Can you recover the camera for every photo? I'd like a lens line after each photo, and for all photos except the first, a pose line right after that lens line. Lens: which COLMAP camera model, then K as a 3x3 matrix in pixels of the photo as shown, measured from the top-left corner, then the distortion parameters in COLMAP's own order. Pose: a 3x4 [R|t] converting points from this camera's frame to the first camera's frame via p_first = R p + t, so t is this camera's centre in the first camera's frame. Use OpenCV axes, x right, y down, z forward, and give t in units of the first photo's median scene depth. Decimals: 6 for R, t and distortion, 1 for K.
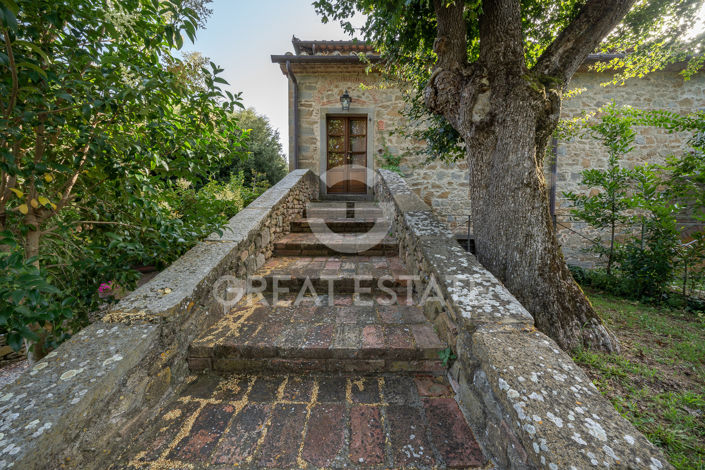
lens RADIAL K [[282.2, 0, 352.5], [0, 282.2, 235.0], [0, 0, 1]] dist [-0.001786, -0.000107]
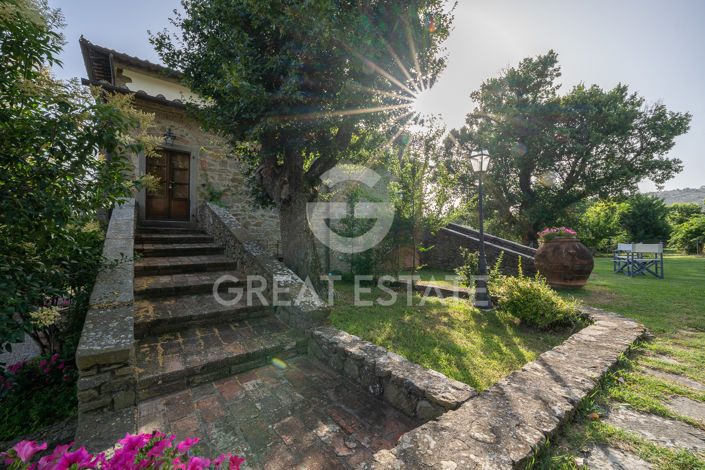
lens RADIAL K [[282.2, 0, 352.5], [0, 282.2, 235.0], [0, 0, 1]] dist [-0.001786, -0.000107]
pose [[0.789173, 0.004737, 0.614153, -0.225177], [0.039215, 0.997541, -0.058085, -0.000040], [-0.612918, 0.069923, 0.787047, -0.486713]]
